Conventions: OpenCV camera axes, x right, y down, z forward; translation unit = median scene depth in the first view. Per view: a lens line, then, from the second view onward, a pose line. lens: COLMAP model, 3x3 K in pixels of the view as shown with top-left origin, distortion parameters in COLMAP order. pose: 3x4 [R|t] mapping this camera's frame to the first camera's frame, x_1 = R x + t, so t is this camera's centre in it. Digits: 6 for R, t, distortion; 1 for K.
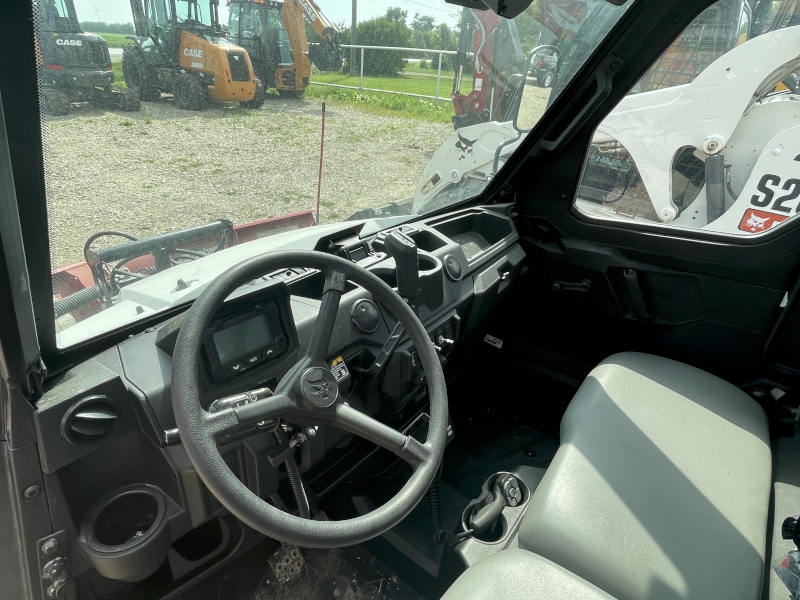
lens RADIAL K [[452.9, 0, 400.3], [0, 452.9, 298.5], [0, 0, 1]] dist [0.000051, -0.000166]
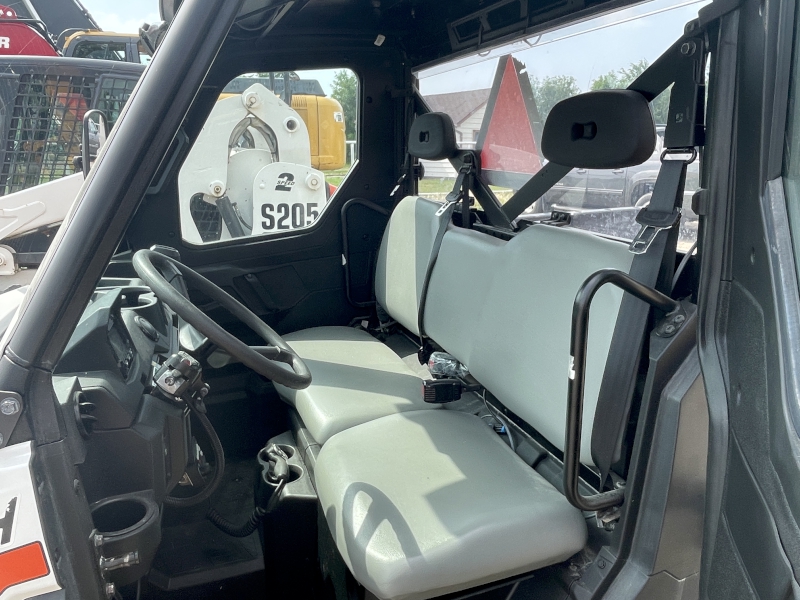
lens RADIAL K [[601.8, 0, 399.9], [0, 601.8, 300.3], [0, 0, 1]] dist [-0.006390, 0.011687]
pose [[0.517591, -0.267633, 0.812695, -0.410383], [0.437556, 0.899023, 0.017391, 0.098606], [-0.735285, 0.346598, 0.582430, -0.146531]]
